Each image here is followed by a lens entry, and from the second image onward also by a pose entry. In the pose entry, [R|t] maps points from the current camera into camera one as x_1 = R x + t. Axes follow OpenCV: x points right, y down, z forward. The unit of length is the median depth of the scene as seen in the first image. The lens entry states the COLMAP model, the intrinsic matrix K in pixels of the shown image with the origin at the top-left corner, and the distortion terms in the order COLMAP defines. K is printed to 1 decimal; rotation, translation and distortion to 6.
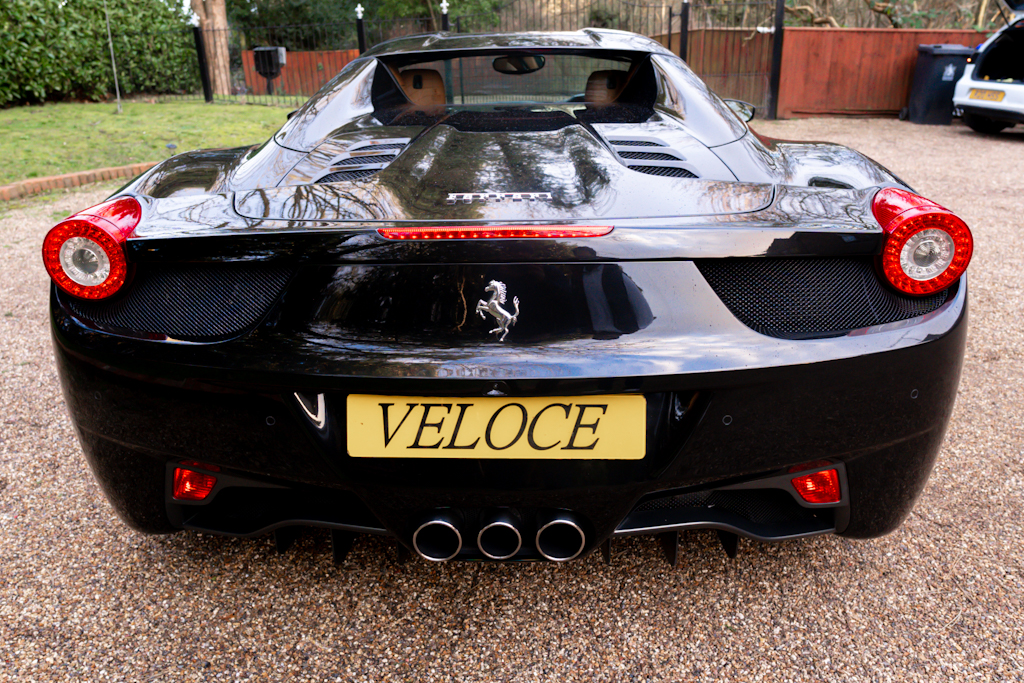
lens RADIAL K [[735.1, 0, 508.9], [0, 735.1, 340.3], [0, 0, 1]] dist [-0.002331, -0.004567]
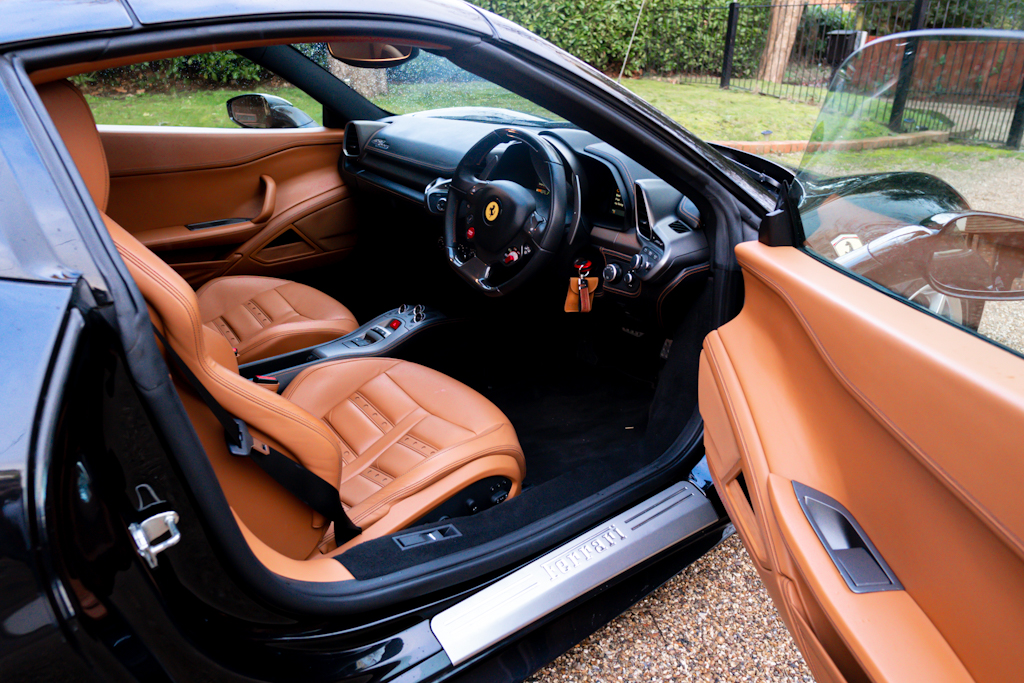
lens RADIAL K [[735.1, 0, 511.1], [0, 735.1, 342.7], [0, 0, 1]] dist [-0.002331, -0.004567]
pose [[0.653292, 0.331588, -0.680632, 0.154278], [-0.315463, 0.936453, 0.153426, -0.102435], [0.688254, 0.114482, 0.716380, 0.246870]]
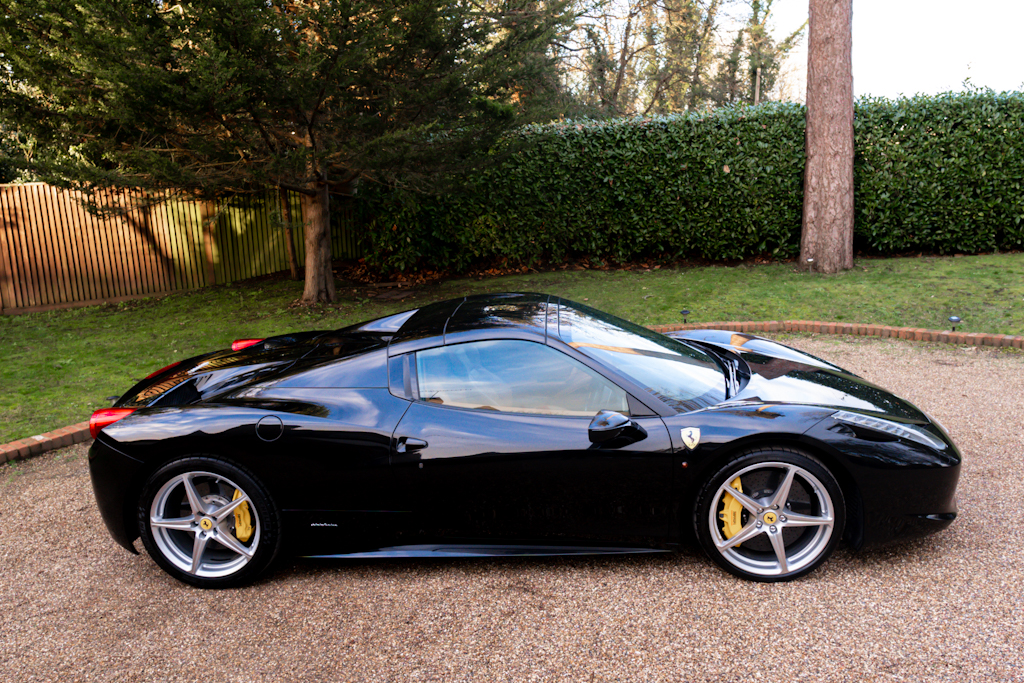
lens RADIAL K [[735.1, 0, 507.7], [0, 735.1, 339.0], [0, 0, 1]] dist [-0.002331, -0.004567]
pose [[-0.050227, 0.236354, -0.970368, 0.403254], [-0.326133, 0.914452, 0.239615, -0.205307], [0.943989, 0.328504, 0.031153, 0.293162]]
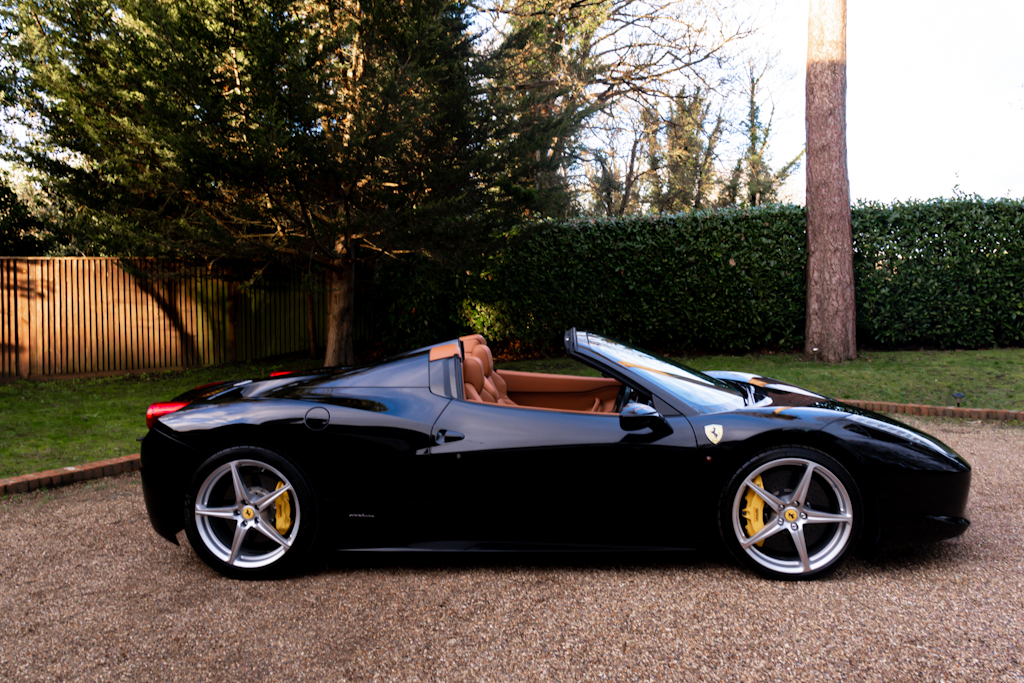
lens RADIAL K [[735.1, 0, 506.5], [0, 735.1, 338.2], [0, 0, 1]] dist [-0.002331, -0.004567]
pose [[-0.059698, 0.076811, -0.995257, 0.440403], [-0.352662, 0.931117, 0.093015, -0.153976], [0.933845, 0.356542, -0.028498, 0.296506]]
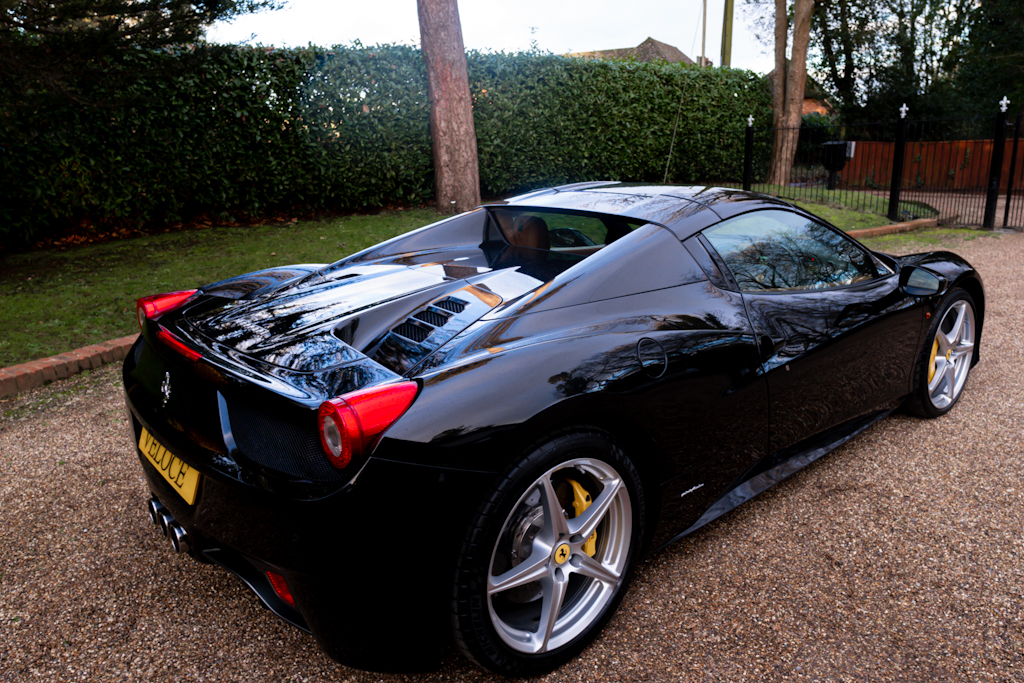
lens RADIAL K [[735.1, 0, 510.5], [0, 735.1, 340.3], [0, 0, 1]] dist [-0.002331, -0.004567]
pose [[0.667093, 0.201064, -0.717329, 0.212187], [-0.267496, 0.963325, 0.021252, -0.049400], [0.695293, 0.177705, 0.696411, 0.040790]]
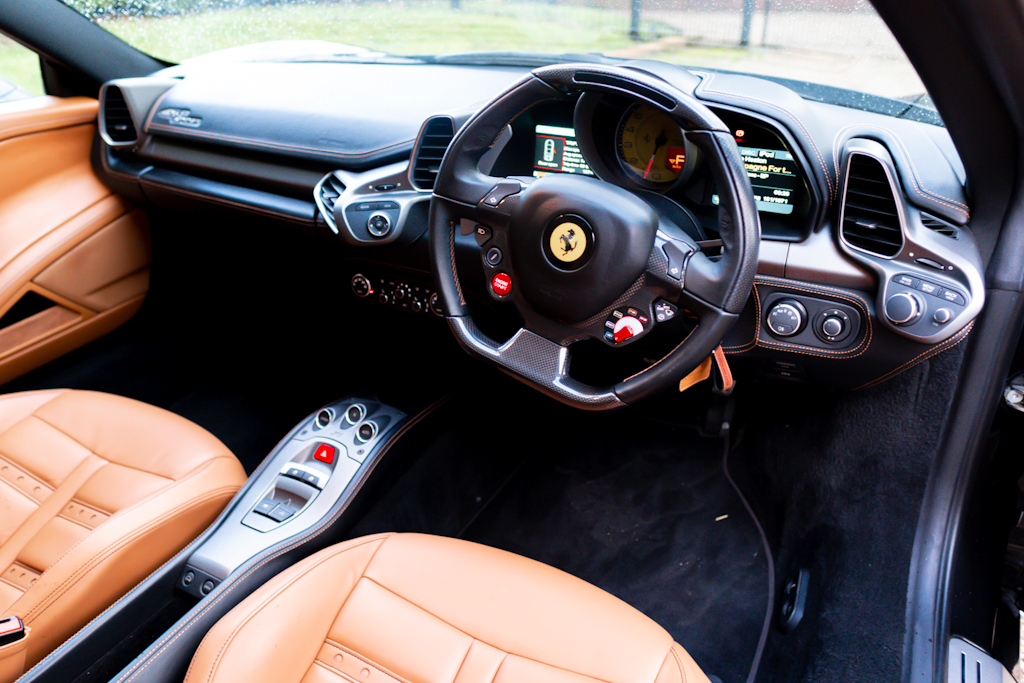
lens RADIAL K [[735.1, 0, 522.8], [0, 735.1, 334.9], [0, 0, 1]] dist [-0.002331, -0.004567]
pose [[0.896478, 0.216172, -0.386777, 0.073956], [-0.174586, 0.974629, 0.140066, -0.103716], [0.407242, -0.058040, 0.911474, 0.276534]]
